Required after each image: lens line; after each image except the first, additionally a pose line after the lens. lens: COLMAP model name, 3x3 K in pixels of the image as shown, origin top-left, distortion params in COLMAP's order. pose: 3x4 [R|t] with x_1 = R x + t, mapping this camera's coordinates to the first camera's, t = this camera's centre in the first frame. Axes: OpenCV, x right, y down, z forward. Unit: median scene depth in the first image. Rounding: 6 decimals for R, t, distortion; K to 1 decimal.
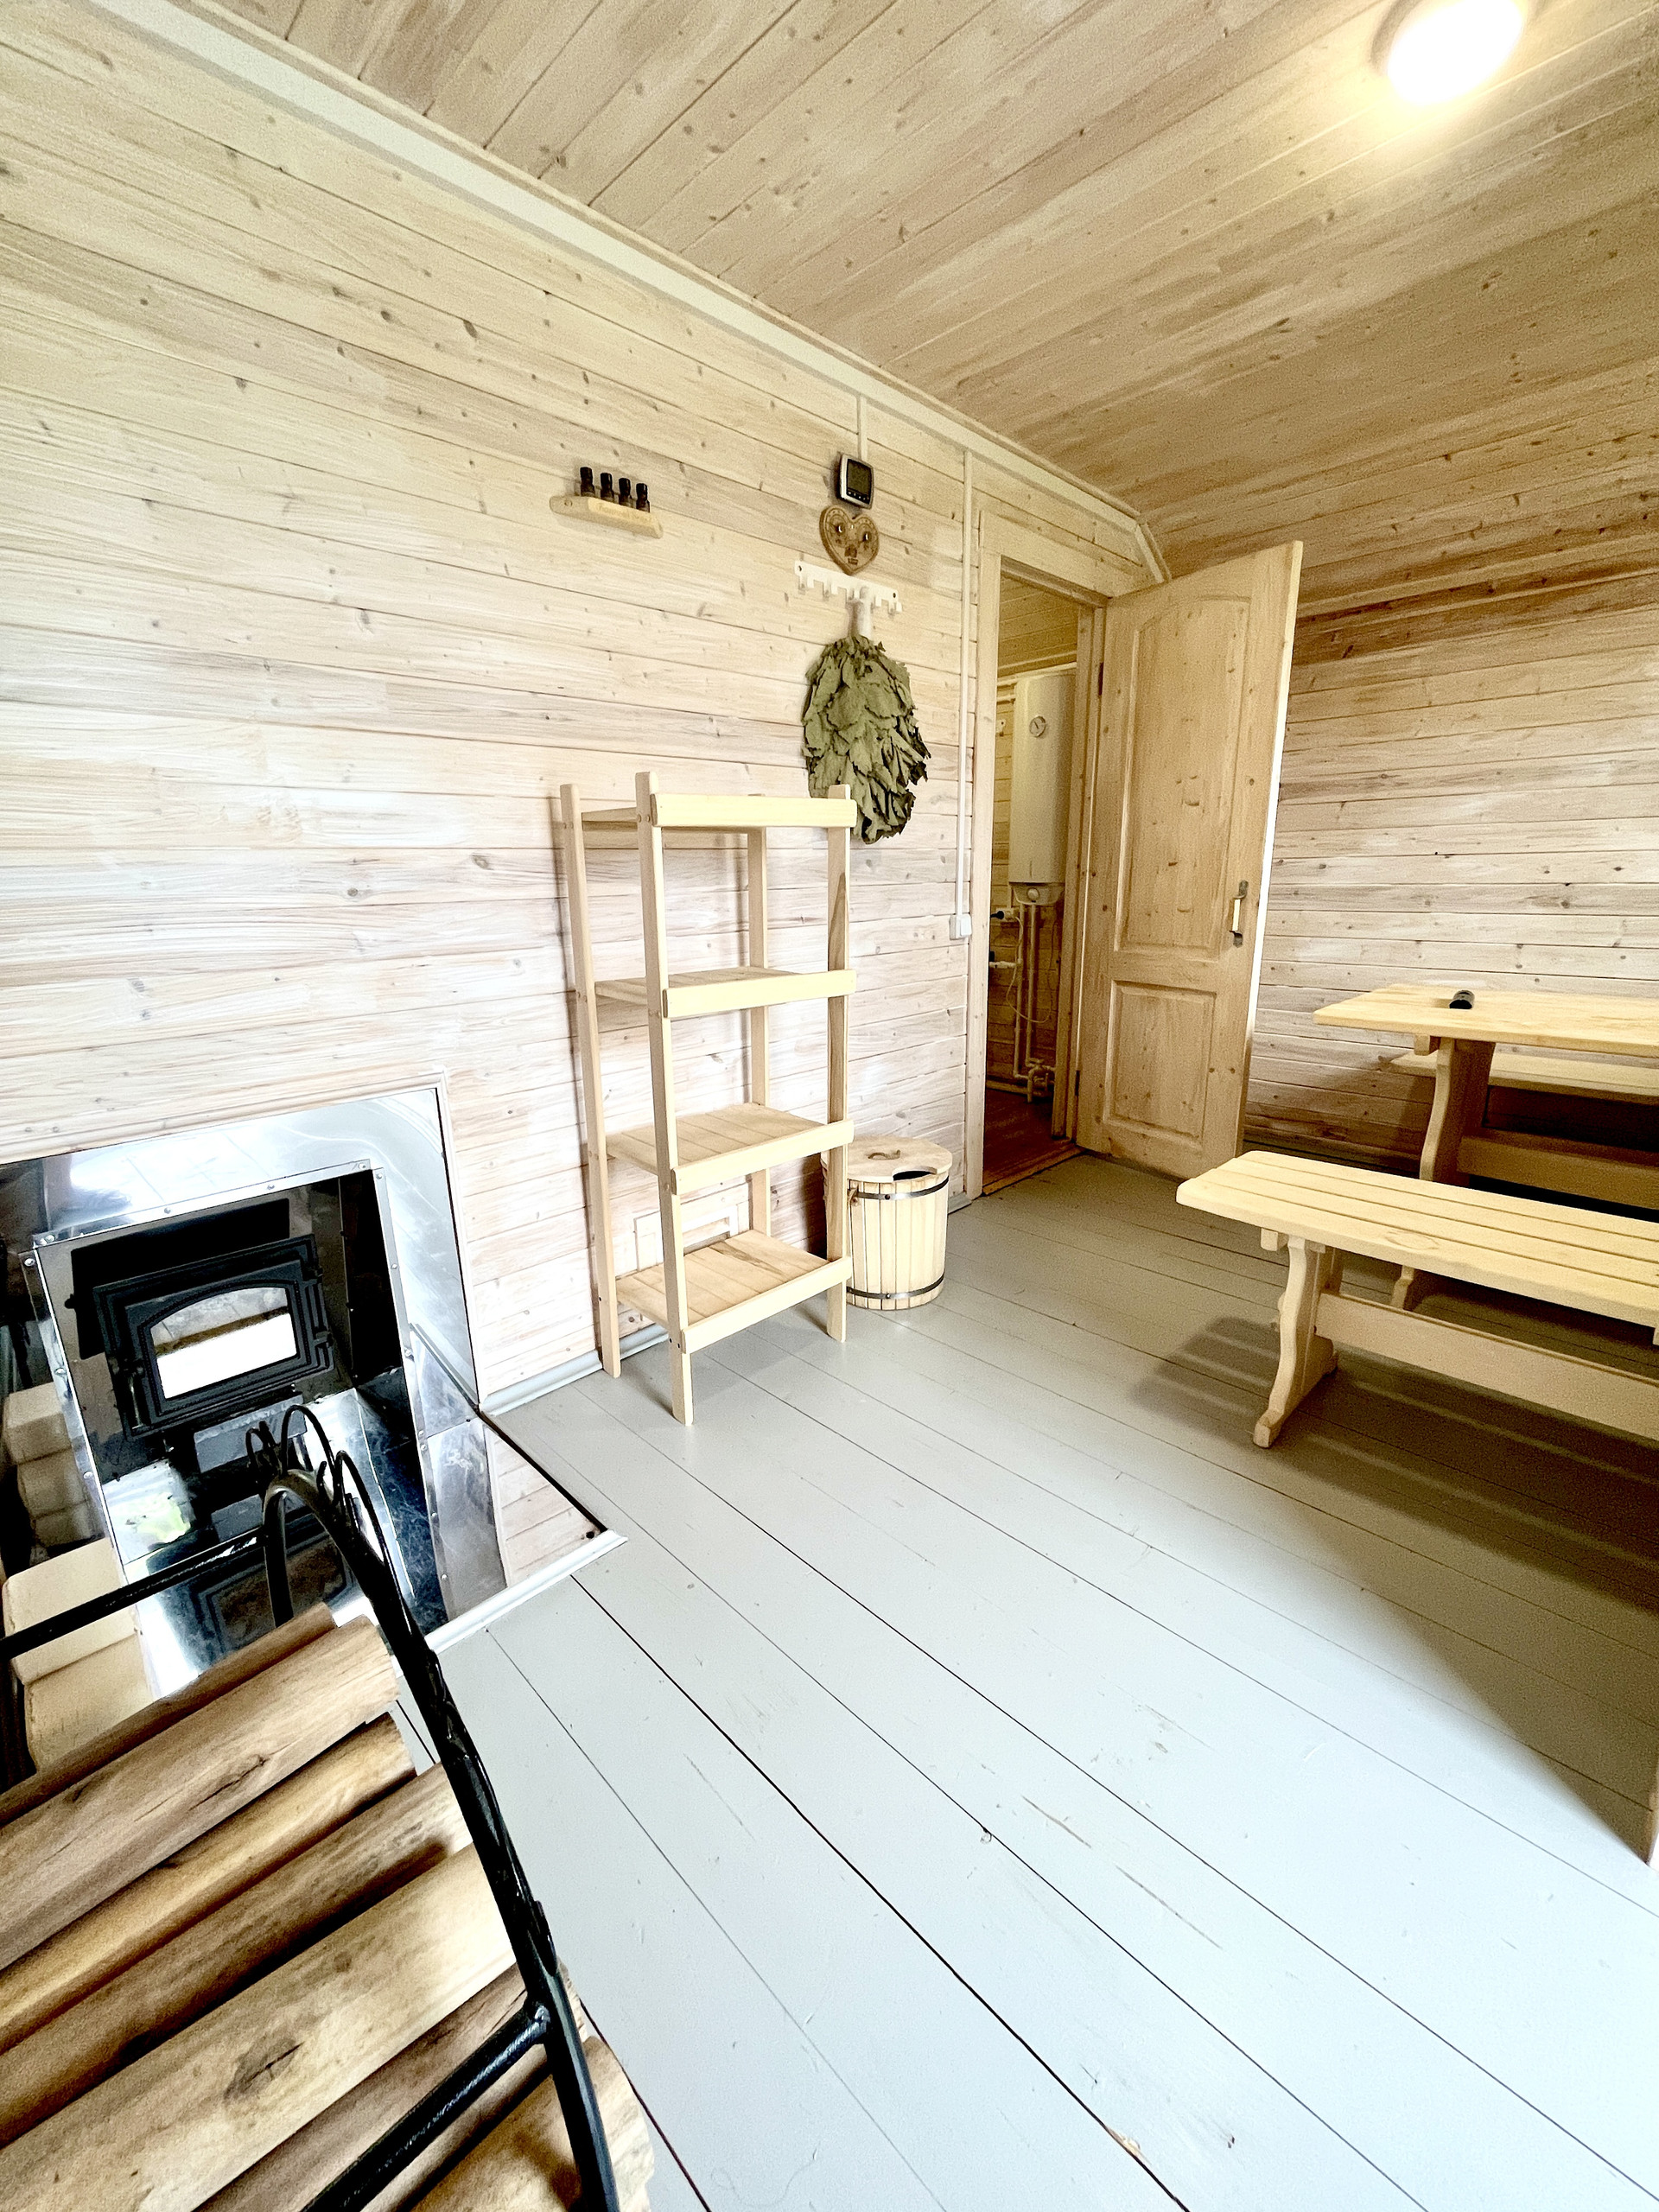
lens RADIAL K [[888.6, 0, 829.5], [0, 888.6, 1106.0], [0, 0, 1]] dist [0.002522, -0.000185]
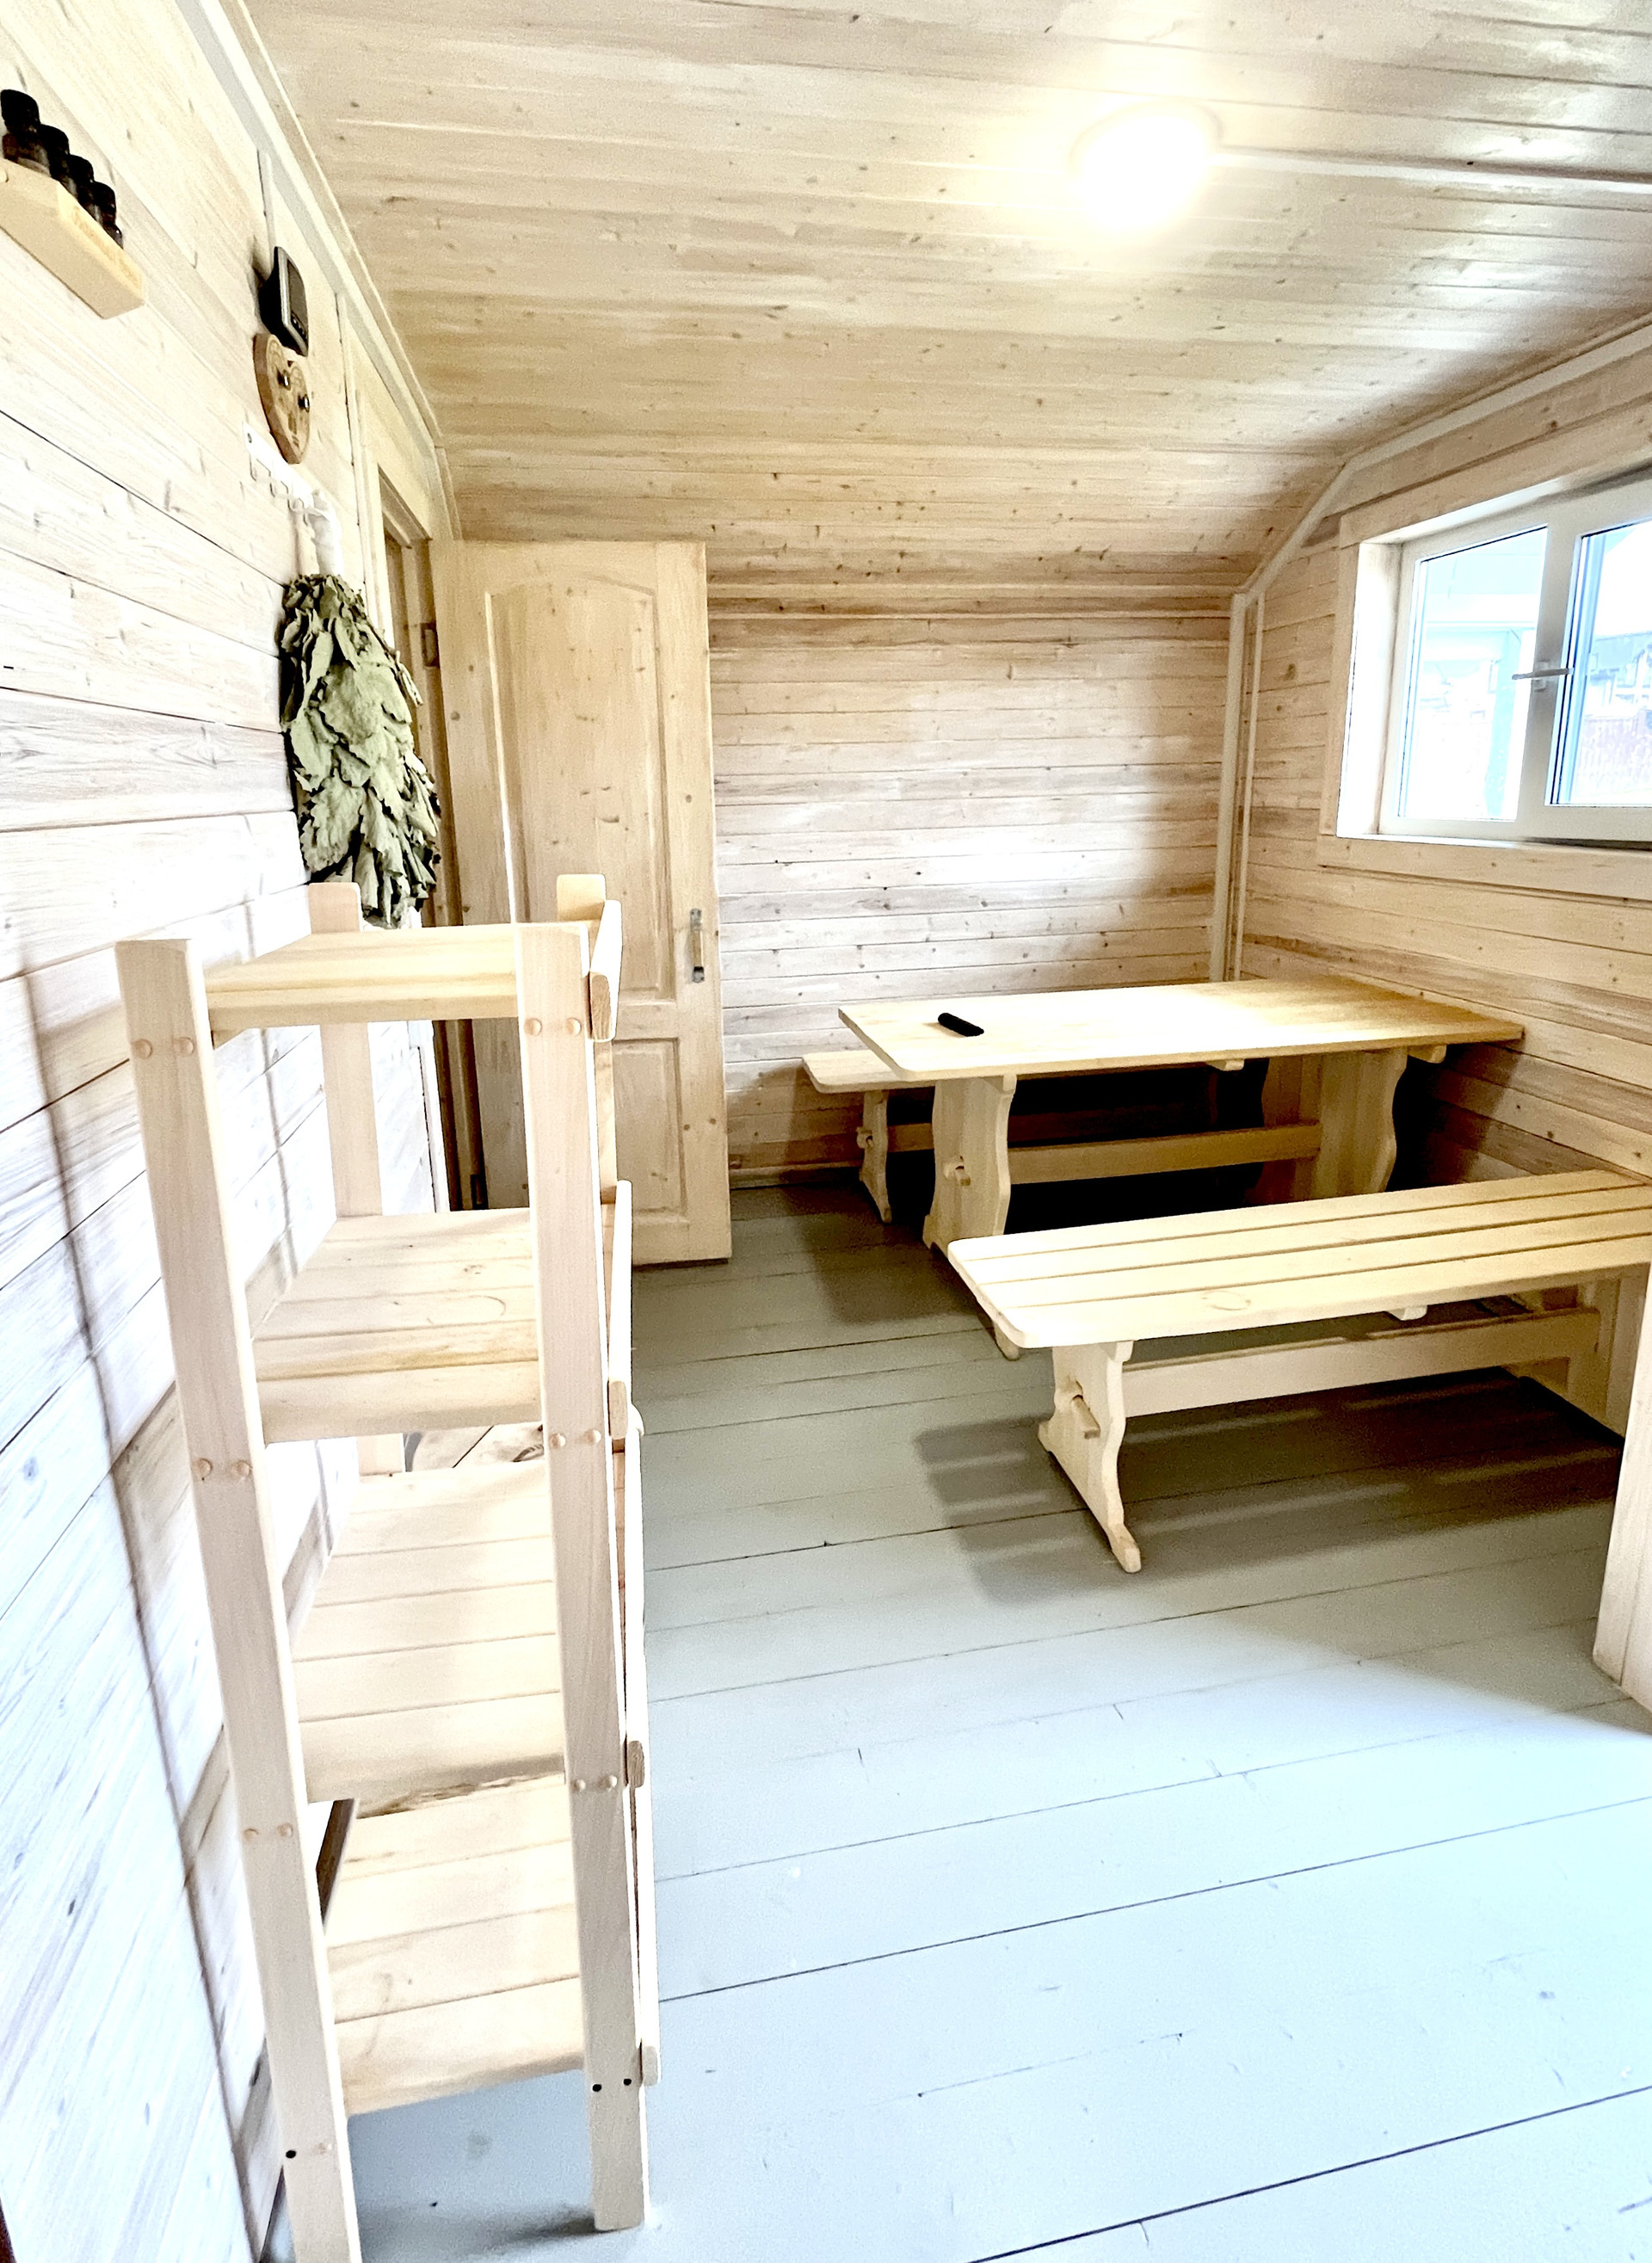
lens RADIAL K [[1088.6, 0, 794.9], [0, 1088.6, 1020.7], [0, 0, 1]] dist [0.000778, 0.000154]
pose [[0.578103, -0.170895, 0.797867, -0.317136], [0.227484, 0.972808, 0.043540, -0.182046], [-0.783612, 0.156331, 0.601259, 0.334045]]
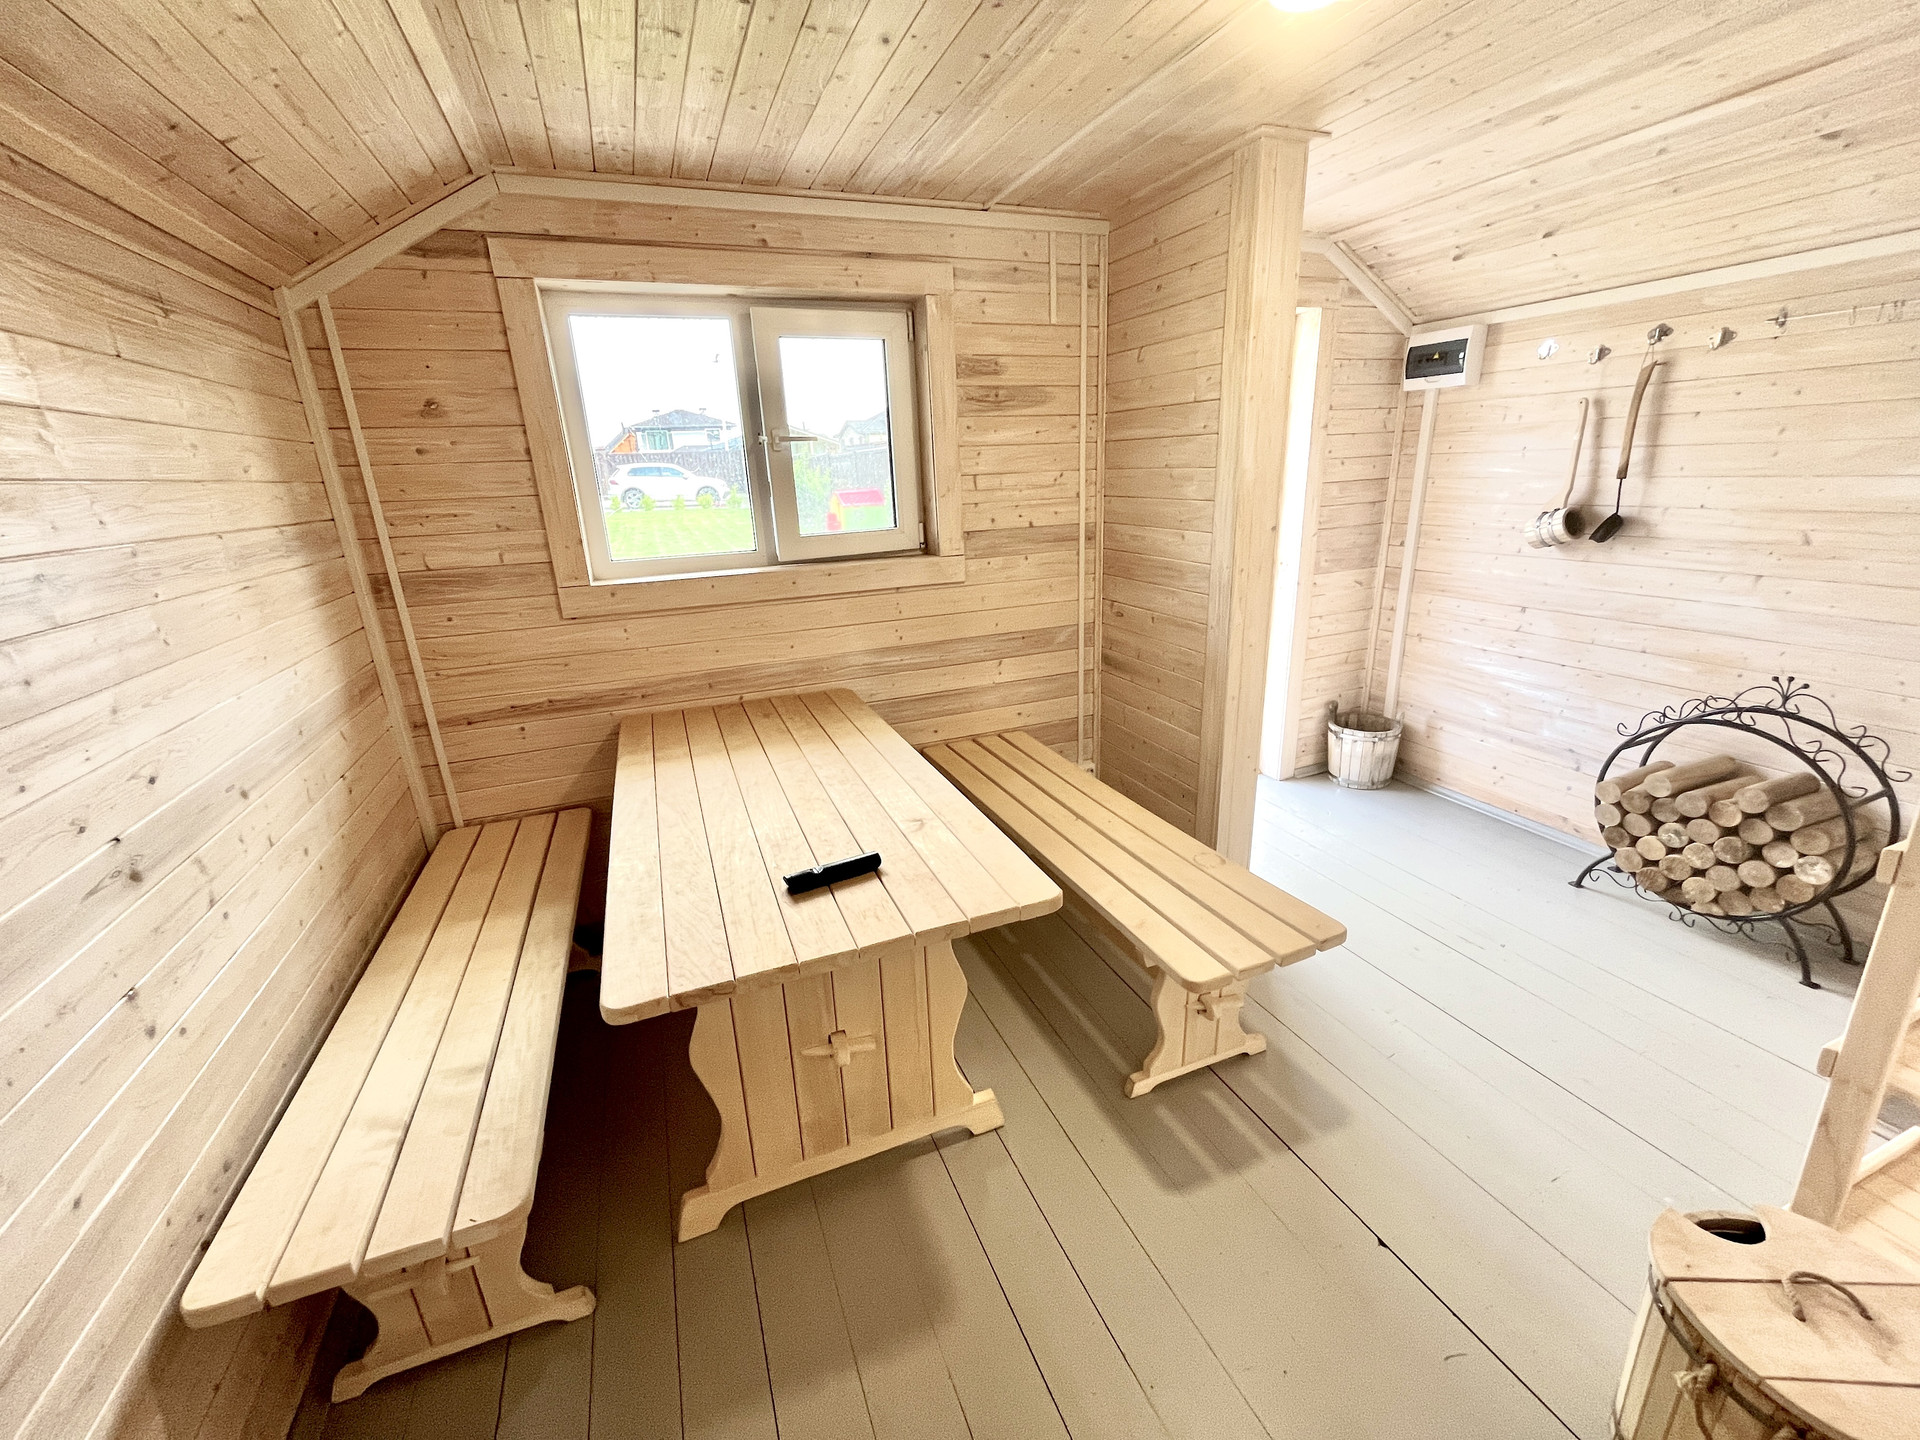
lens RADIAL K [[771.3, 0, 960.0], [0, 771.3, 720.0], [0, 0, 1]] dist [0.002522, -0.000185]
pose [[-0.916985, -0.069535, 0.392816, 0.311252], [0.157524, 0.841555, 0.516693, -0.448893], [-0.366504, 0.535677, -0.760739, 1.150575]]
